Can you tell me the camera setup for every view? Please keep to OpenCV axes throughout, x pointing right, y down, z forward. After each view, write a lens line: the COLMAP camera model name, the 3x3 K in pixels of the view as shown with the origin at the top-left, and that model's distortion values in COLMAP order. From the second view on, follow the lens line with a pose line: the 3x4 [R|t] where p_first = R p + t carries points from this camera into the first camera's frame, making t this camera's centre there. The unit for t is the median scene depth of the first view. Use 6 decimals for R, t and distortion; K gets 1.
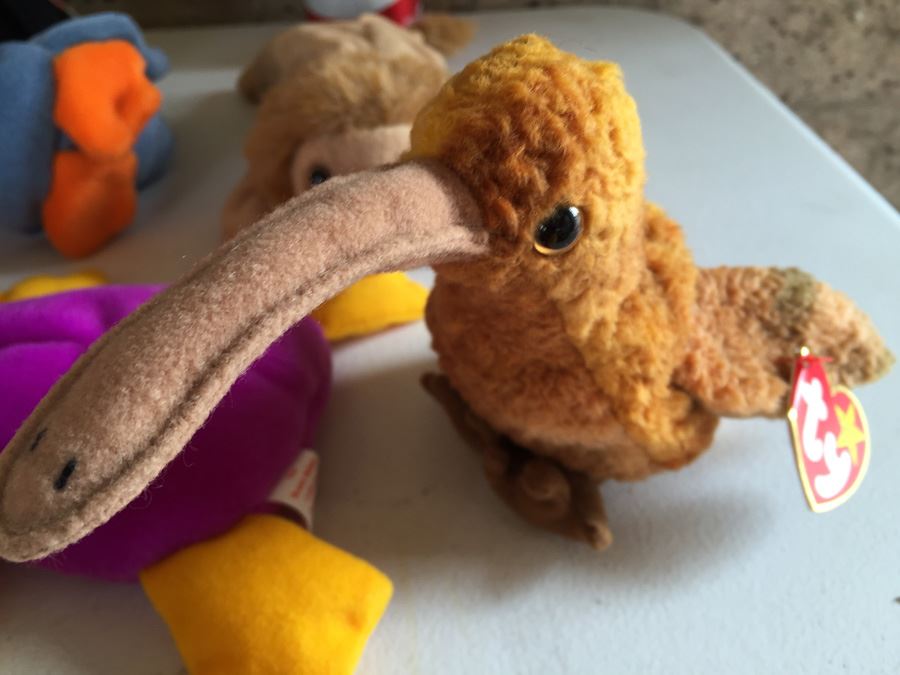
lens RADIAL K [[788.5, 0, 446.7], [0, 788.5, 331.6], [0, 0, 1]] dist [0.081355, -0.141381]
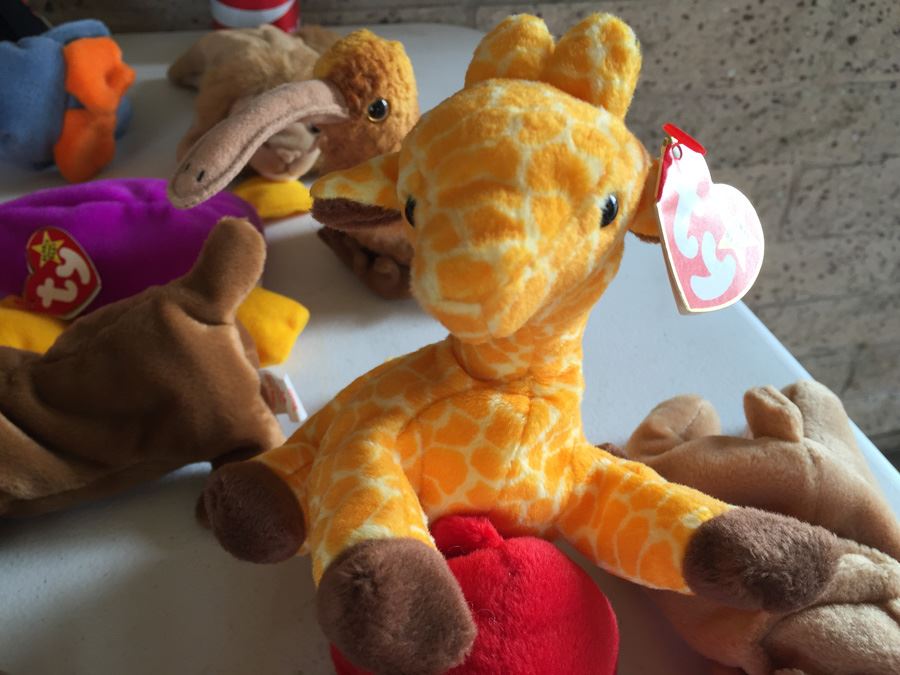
lens RADIAL K [[788.5, 0, 446.7], [0, 788.5, 331.6], [0, 0, 1]] dist [0.081355, -0.141381]
pose [[0.987581, -0.038769, 0.152254, -0.047010], [0.042103, 0.998938, -0.018729, 0.606654], [-0.151366, 0.024907, 0.988164, -1.418966]]
